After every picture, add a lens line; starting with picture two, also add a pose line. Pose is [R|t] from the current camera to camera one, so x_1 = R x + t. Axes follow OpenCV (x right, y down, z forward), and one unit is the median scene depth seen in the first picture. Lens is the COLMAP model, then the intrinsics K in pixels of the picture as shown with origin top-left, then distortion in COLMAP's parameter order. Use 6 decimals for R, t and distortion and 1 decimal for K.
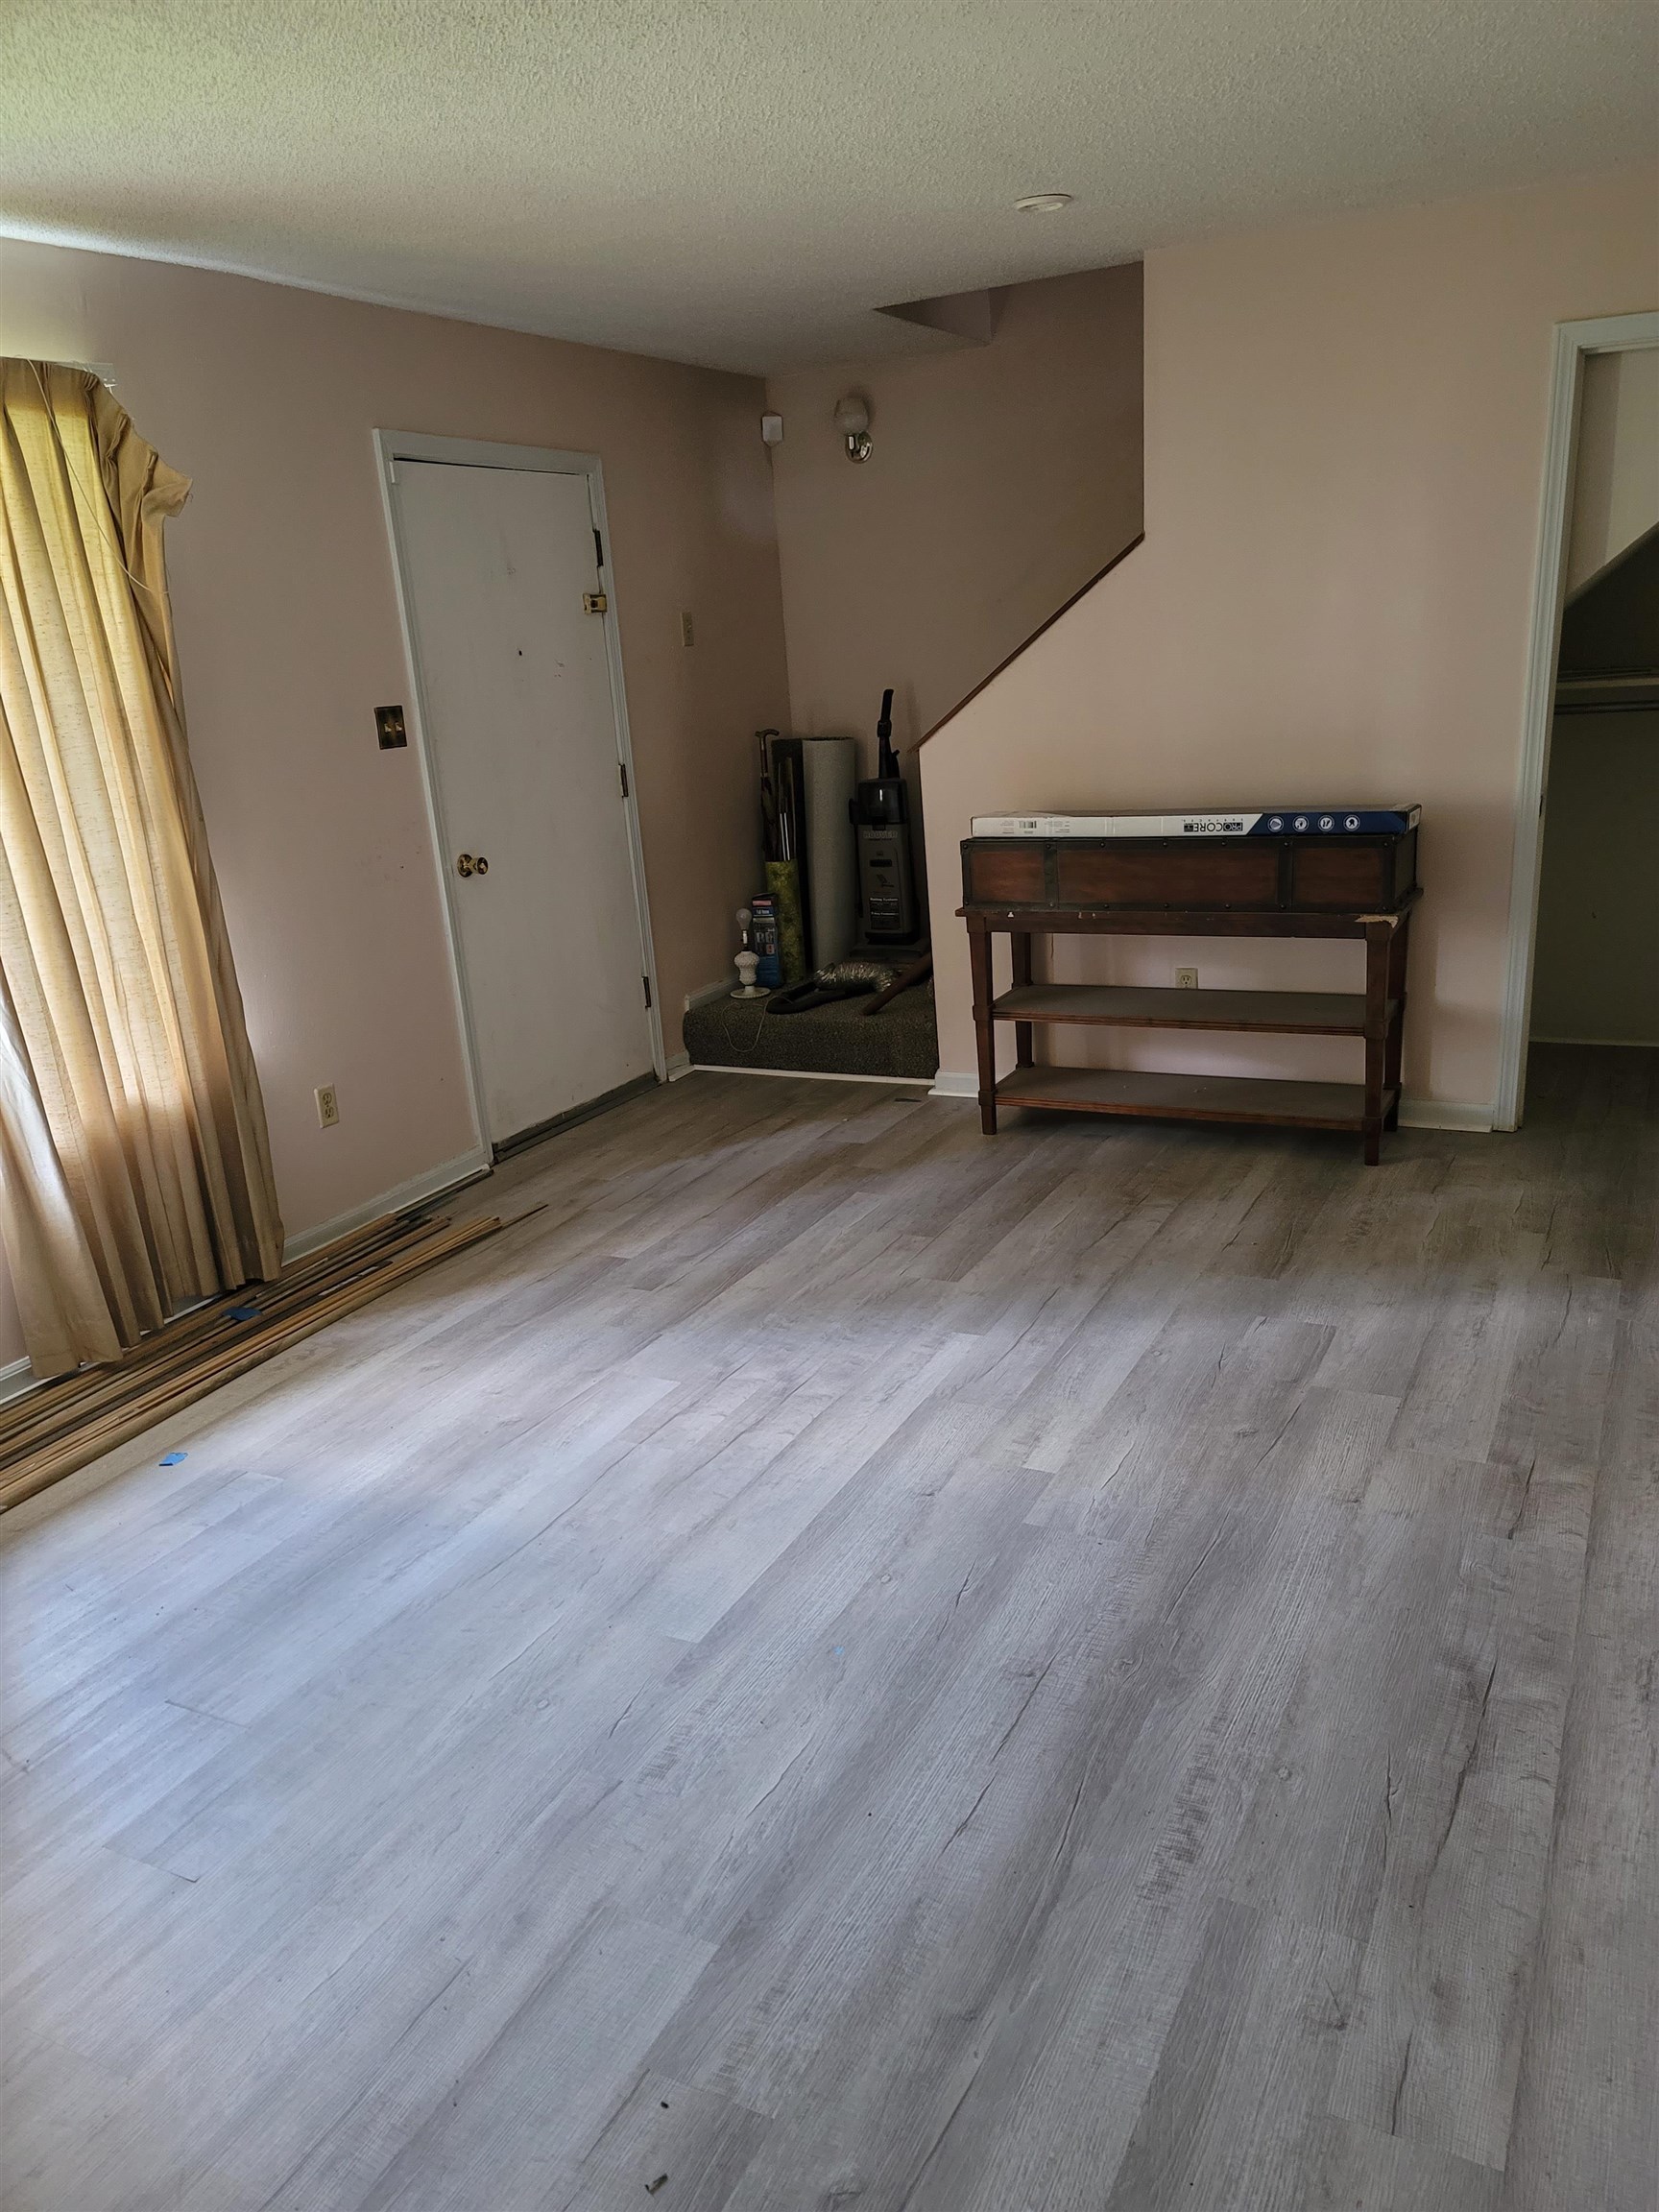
lens RADIAL K [[1576.6, 0, 833.8], [0, 1576.6, 1152.1], [0, 0, 1]] dist [0.016655, -0.004416]
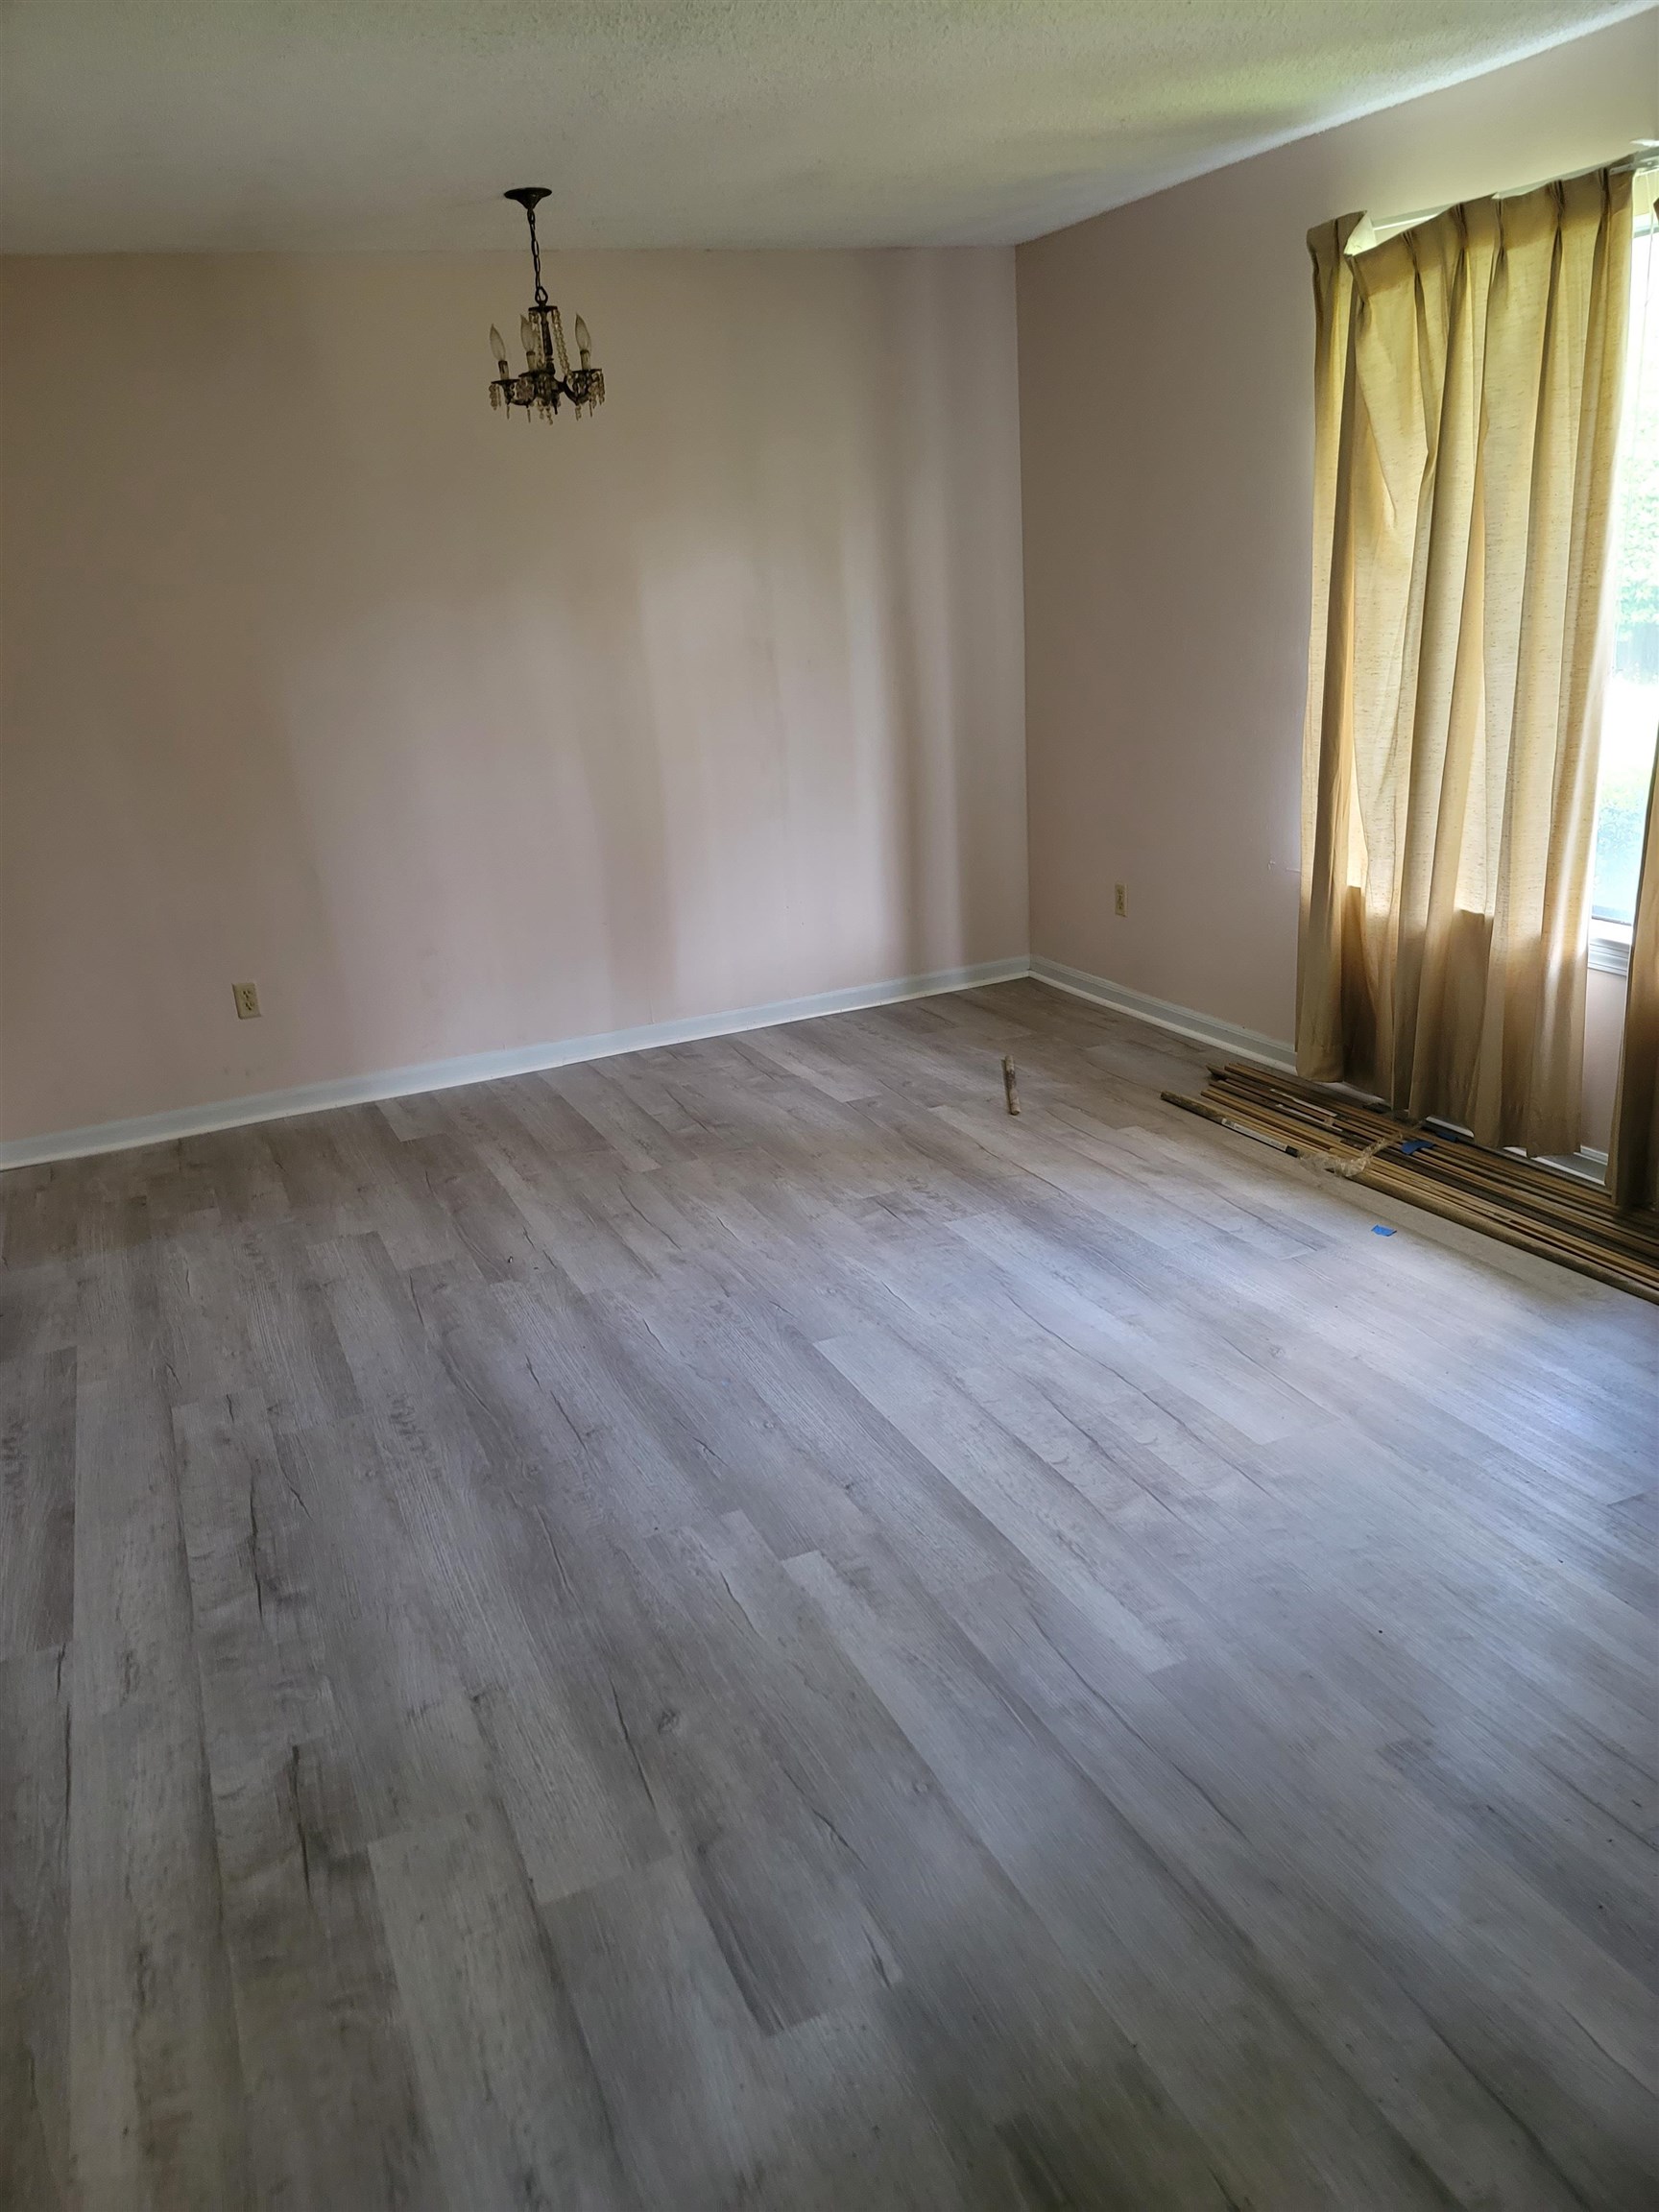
lens RADIAL K [[1576.6, 0, 833.8], [0, 1576.6, 1152.1], [0, 0, 1]] dist [0.016655, -0.004416]
pose [[-0.609612, 0.381234, -0.695006, 0.760671], [-0.139414, 0.811529, 0.567436, -0.569626], [0.780344, 0.442810, -0.441569, 1.541660]]
